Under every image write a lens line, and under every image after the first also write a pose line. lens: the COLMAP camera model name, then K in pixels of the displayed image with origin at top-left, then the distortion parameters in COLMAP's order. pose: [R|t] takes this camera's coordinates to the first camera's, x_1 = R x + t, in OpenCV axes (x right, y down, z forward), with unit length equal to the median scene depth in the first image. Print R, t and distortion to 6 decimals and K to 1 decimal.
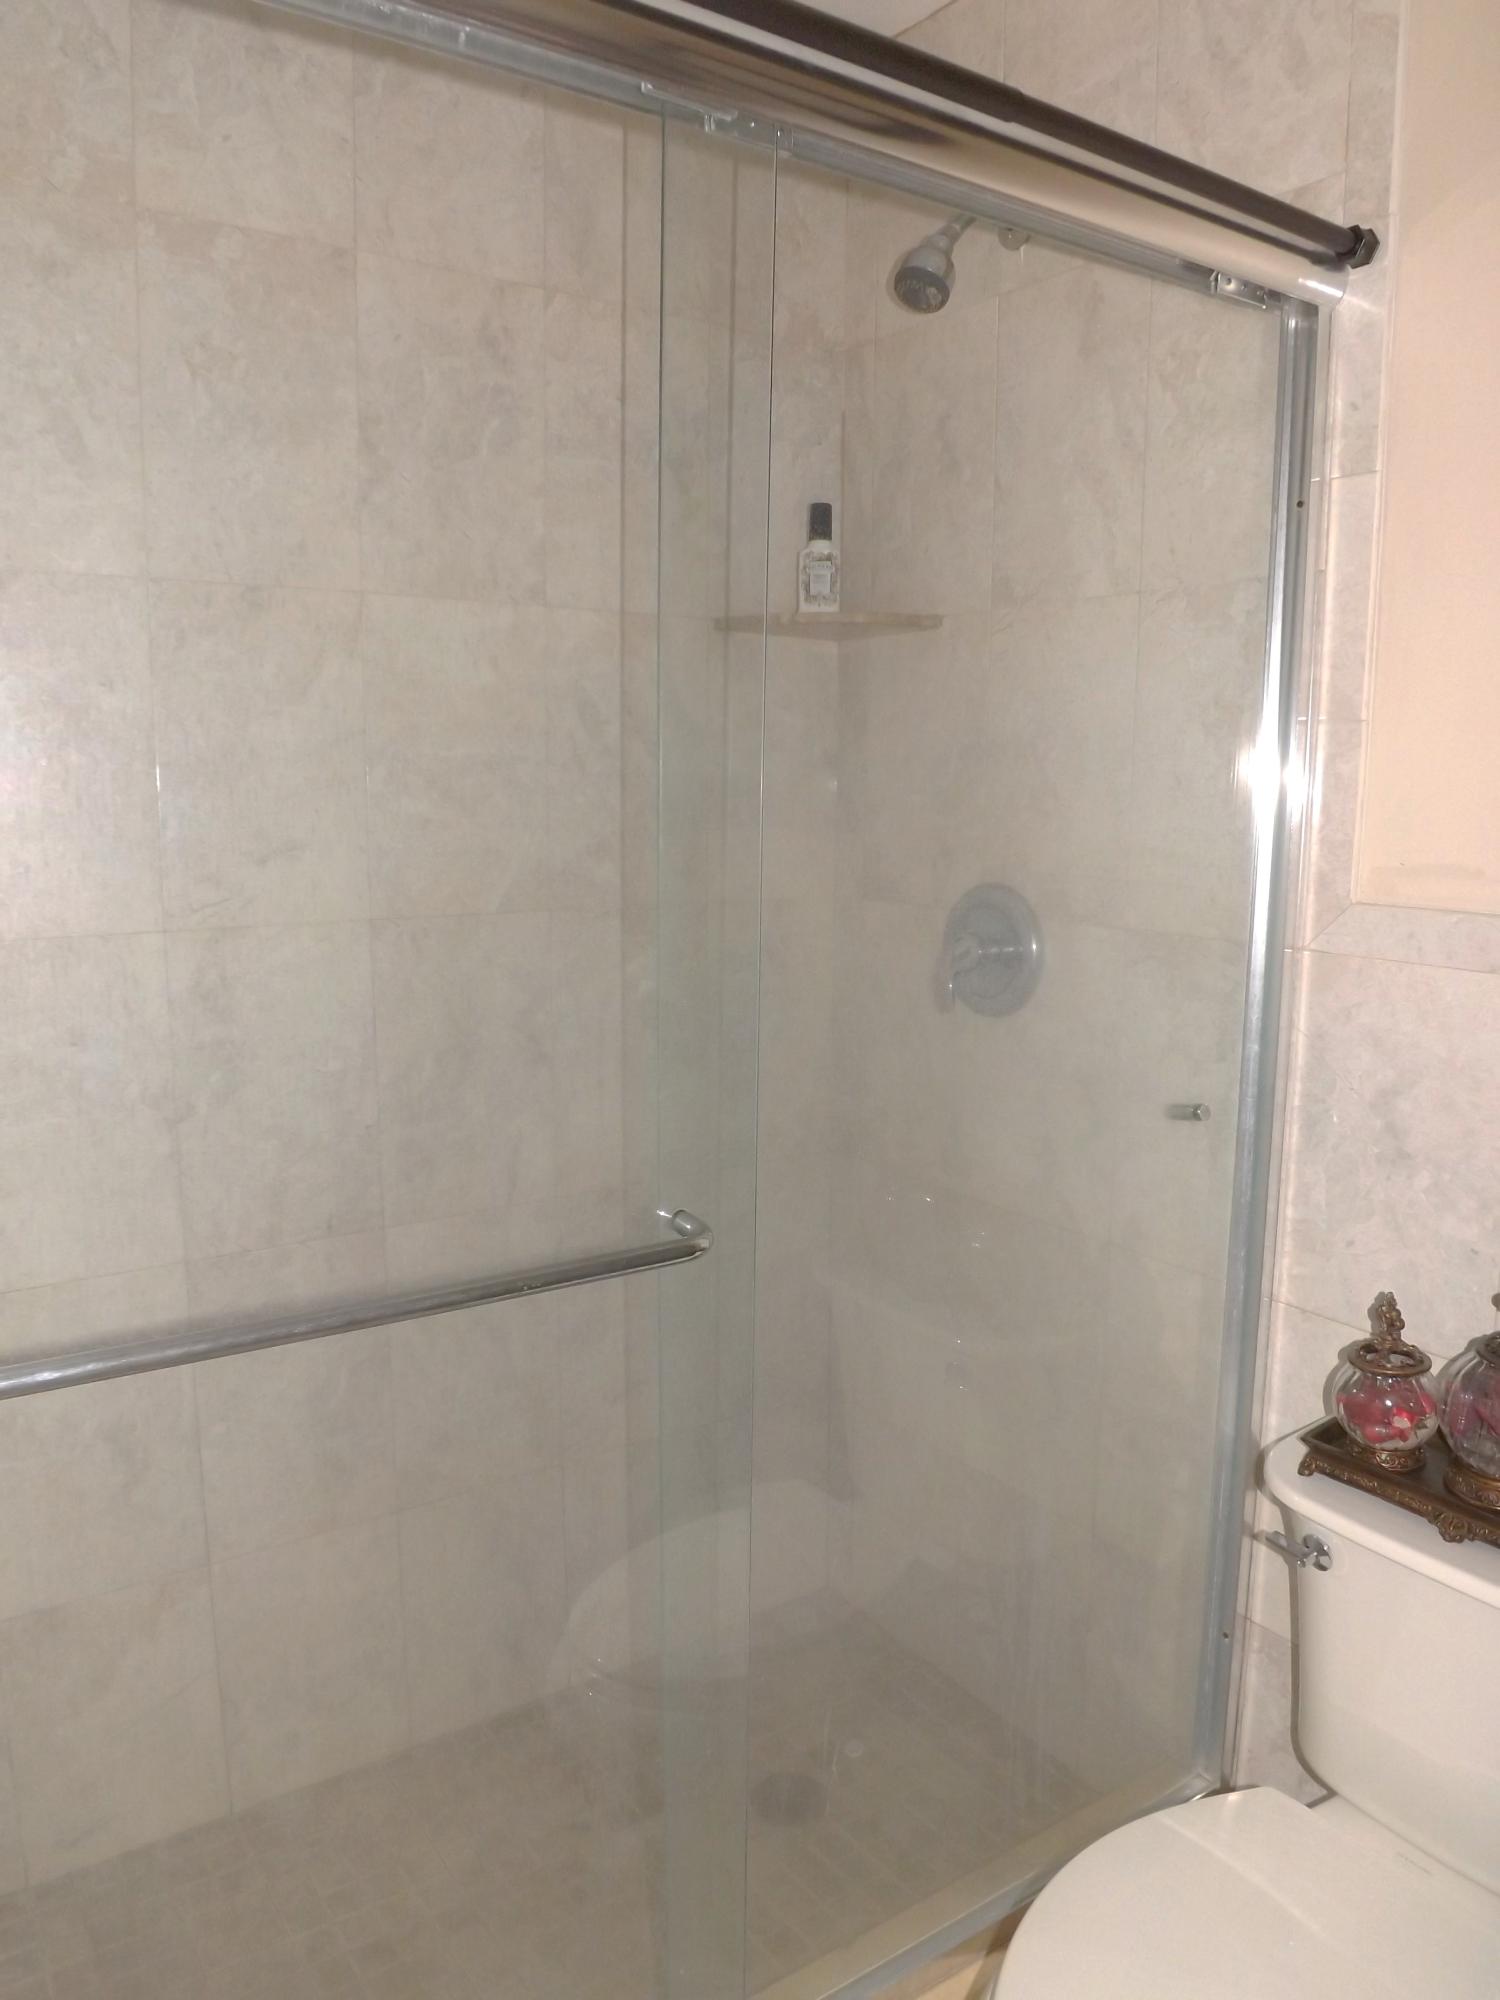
lens RADIAL K [[1426.2, 0, 780.2], [0, 1426.2, 1023.9], [0, 0, 1]] dist [-0.043835, -0.003065]
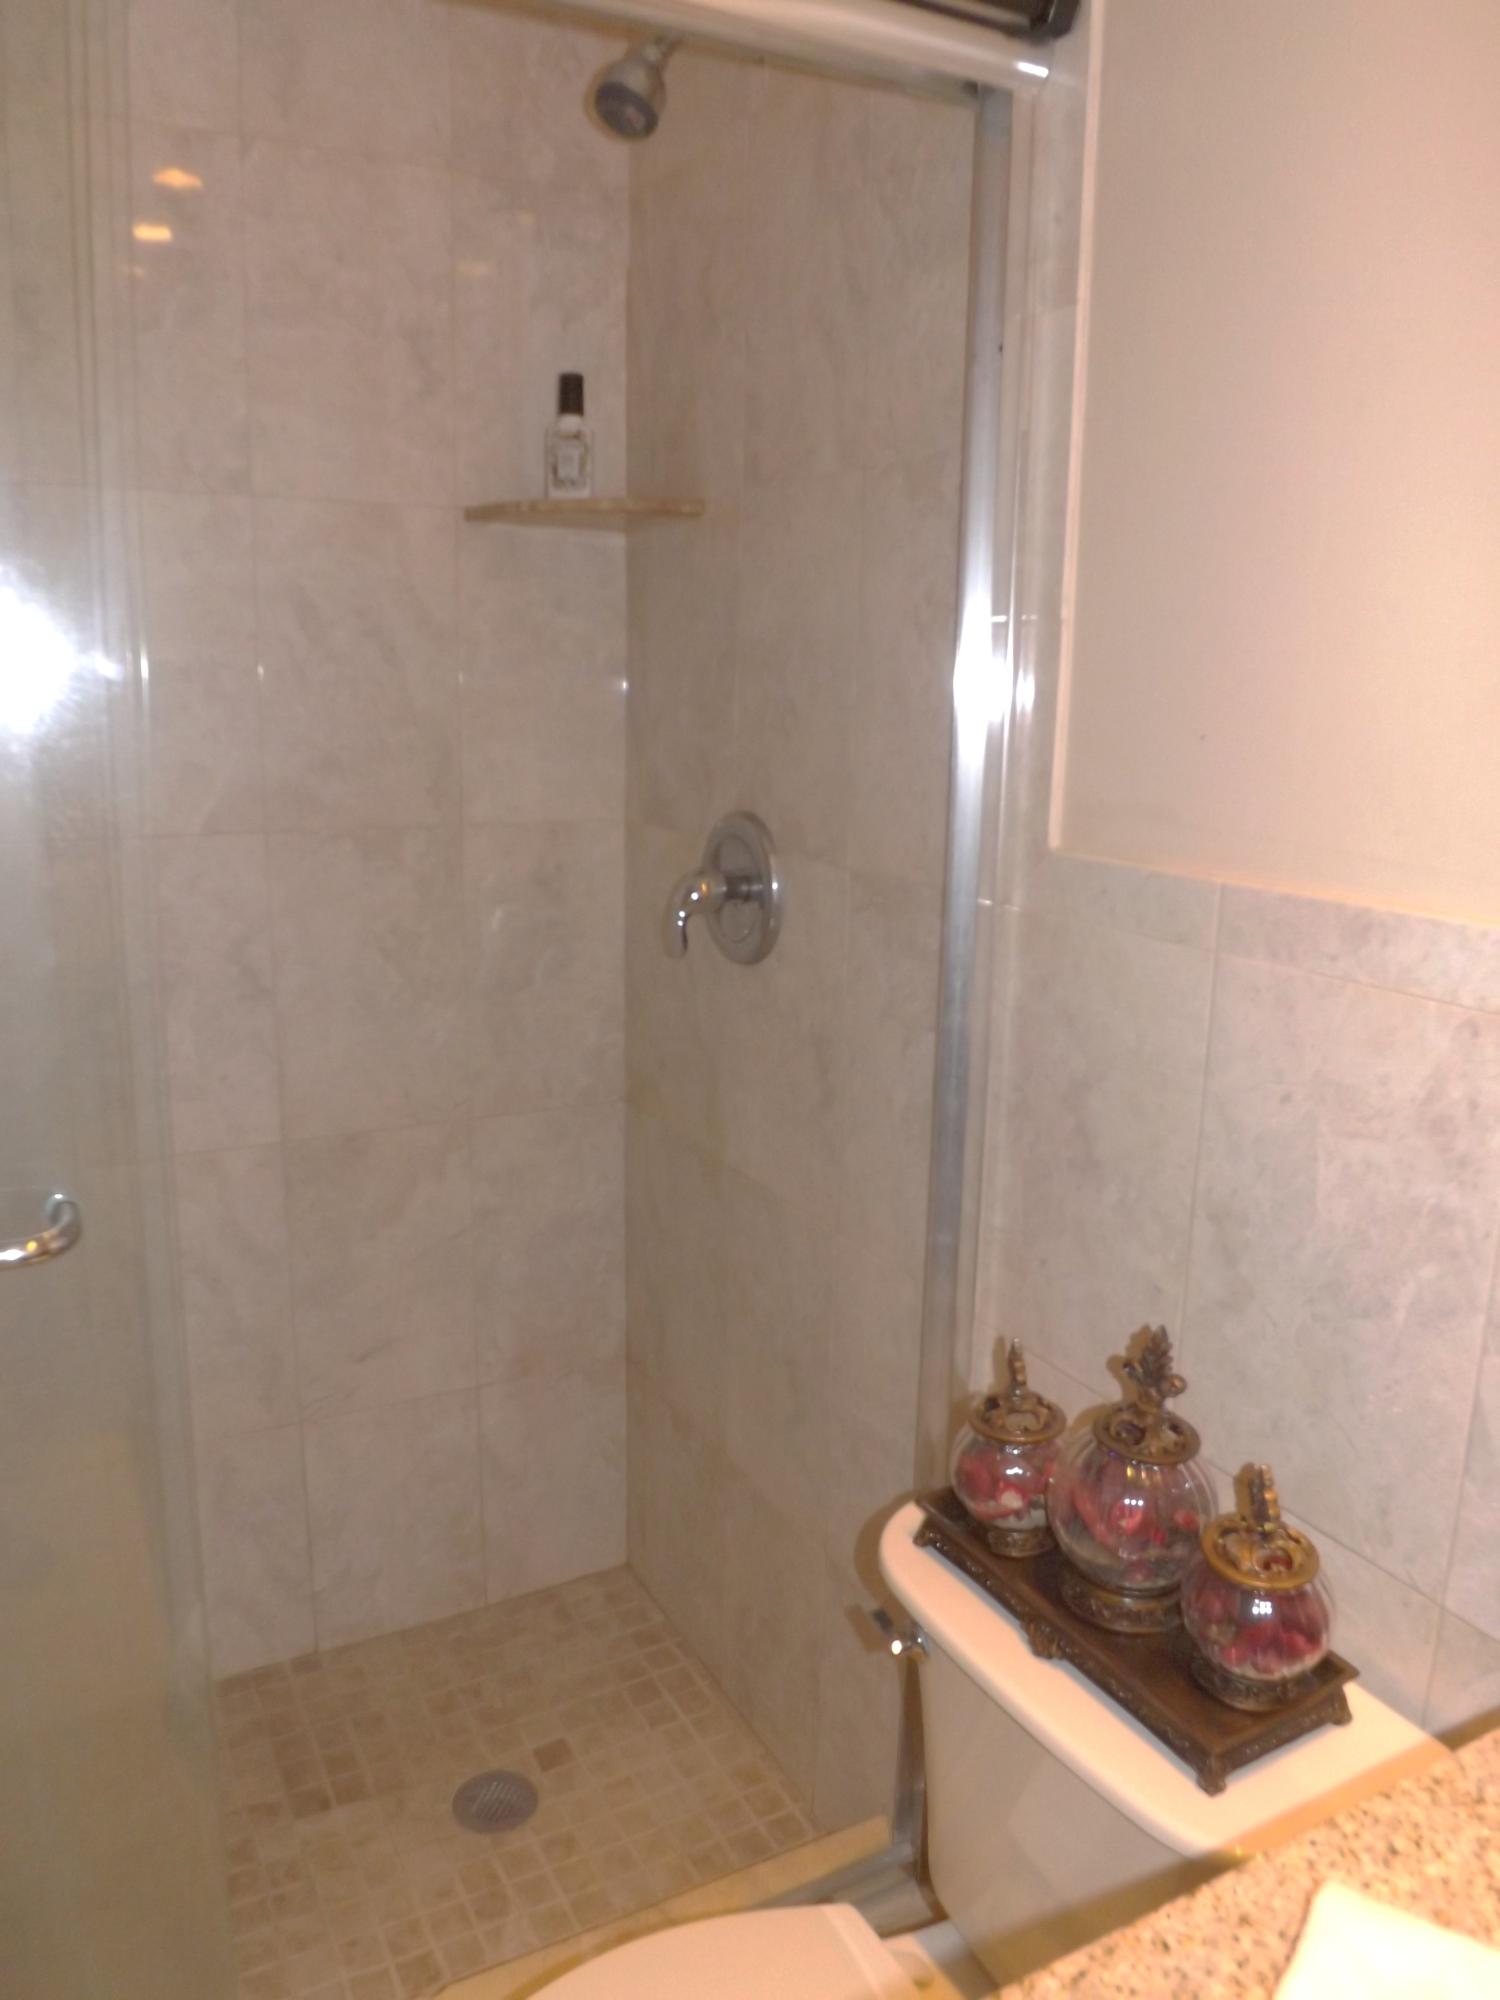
lens RADIAL K [[1426.2, 0, 733.1], [0, 1426.2, 1004.0], [0, 0, 1]] dist [-0.043835, -0.003065]
pose [[0.990518, 0.037756, -0.132091, 0.285503], [-0.030941, 0.998101, 0.053268, -0.029397], [0.133851, -0.048676, 0.989805, 0.140964]]
